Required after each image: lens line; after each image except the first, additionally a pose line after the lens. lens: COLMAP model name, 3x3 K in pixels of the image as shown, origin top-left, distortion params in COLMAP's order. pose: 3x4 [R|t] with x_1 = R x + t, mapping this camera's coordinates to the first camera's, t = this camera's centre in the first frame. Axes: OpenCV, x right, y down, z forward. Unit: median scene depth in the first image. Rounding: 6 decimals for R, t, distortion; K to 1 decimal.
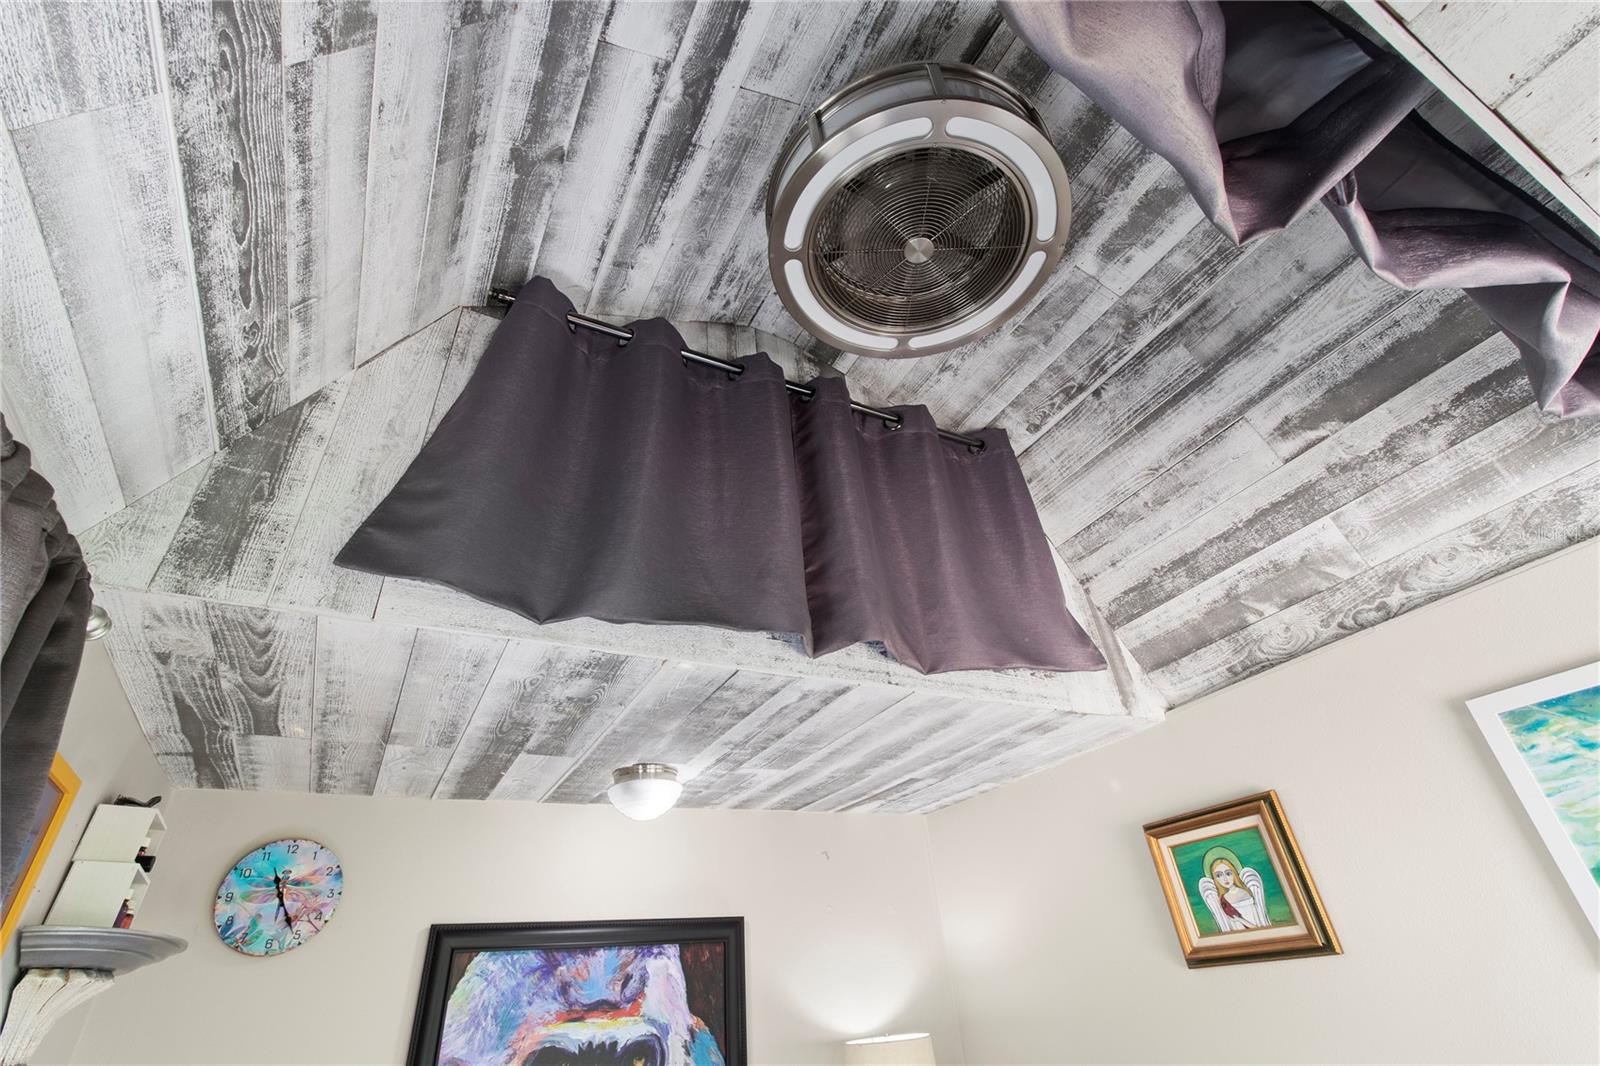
lens RADIAL K [[761.1, 0, 820.3], [0, 761.1, 505.1], [0, 0, 1]] dist [0.000675, 0.000310]
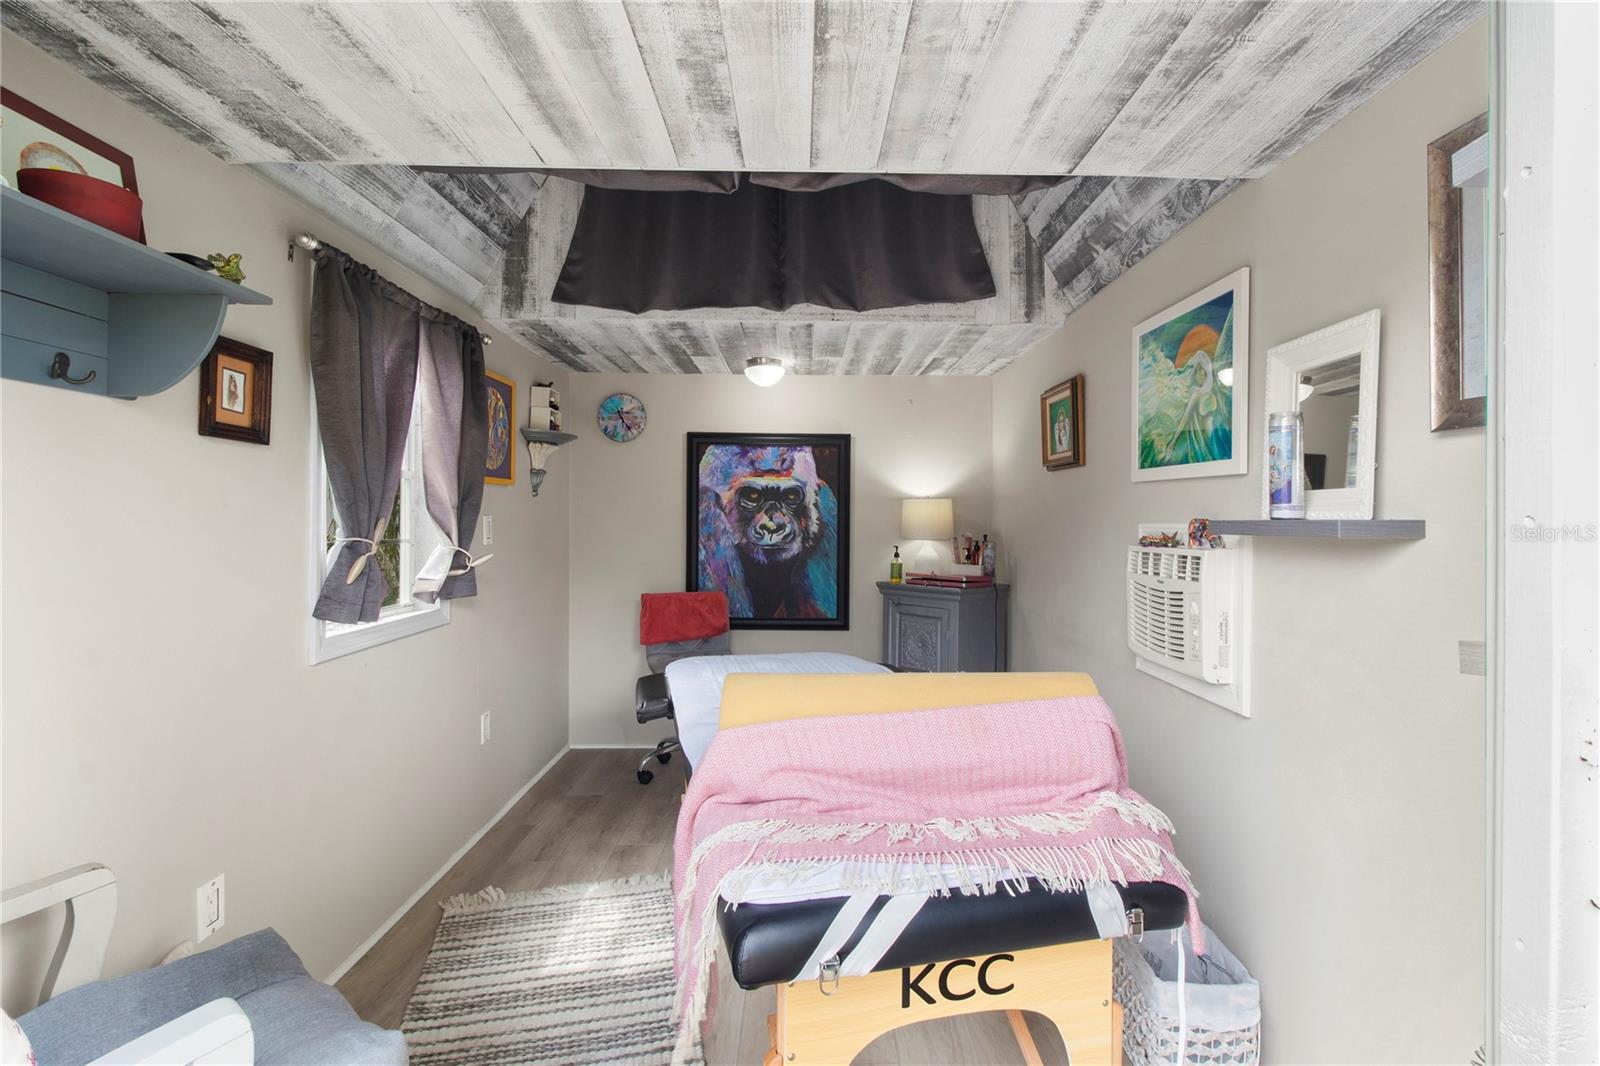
lens RADIAL K [[761.1, 0, 800.5], [0, 761.1, 529.3], [0, 0, 1]] dist [0.000675, 0.000310]
pose [[0.872246, 0.095875, -0.479577, 0.807104], [0.203473, 0.820560, 0.534116, -0.287165], [0.444731, -0.563462, 0.696222, -0.473515]]
